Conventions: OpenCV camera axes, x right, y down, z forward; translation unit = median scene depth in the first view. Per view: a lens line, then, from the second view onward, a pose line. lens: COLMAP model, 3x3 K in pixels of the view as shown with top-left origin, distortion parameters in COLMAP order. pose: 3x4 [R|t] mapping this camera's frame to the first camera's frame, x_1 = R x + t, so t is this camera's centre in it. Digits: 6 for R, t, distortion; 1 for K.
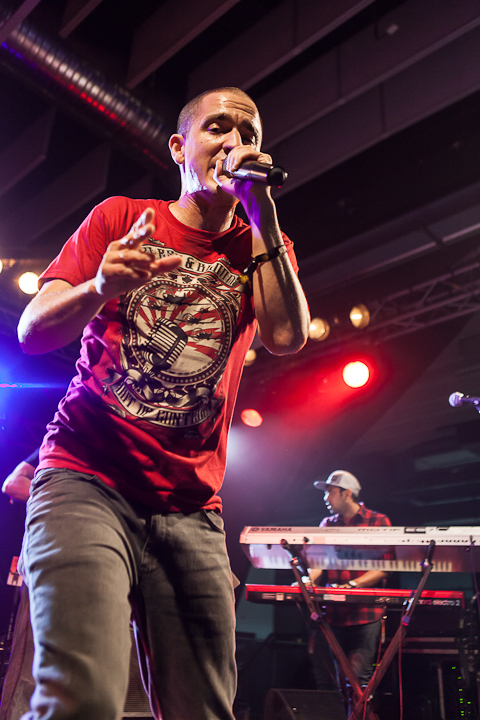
lens RADIAL K [[681.8, 0, 240.0], [0, 681.8, 360.0], [0, 0, 1]] dist [-0.017963, -0.002499]
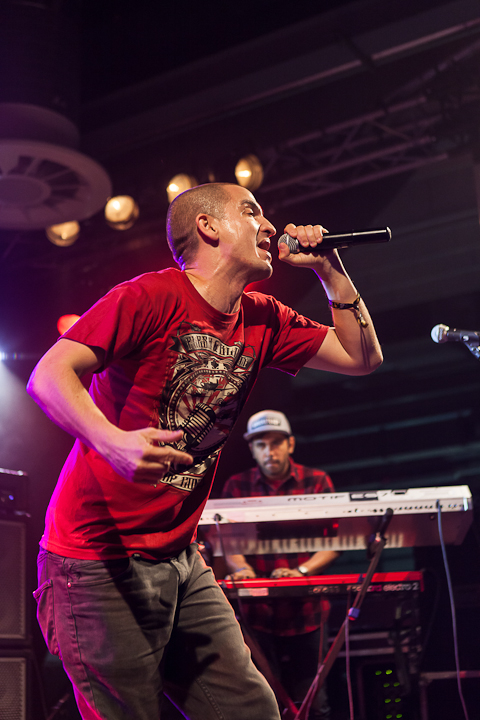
lens RADIAL K [[1187.0, 0, 240.0], [0, 1187.0, 360.0], [0, 0, 1]] dist [-0.047516, -0.098962]
pose [[0.972448, -0.031183, 0.231025, -0.166959], [-0.001984, 0.989870, 0.141962, -0.079786], [-0.233112, -0.138509, 0.962535, -0.192205]]
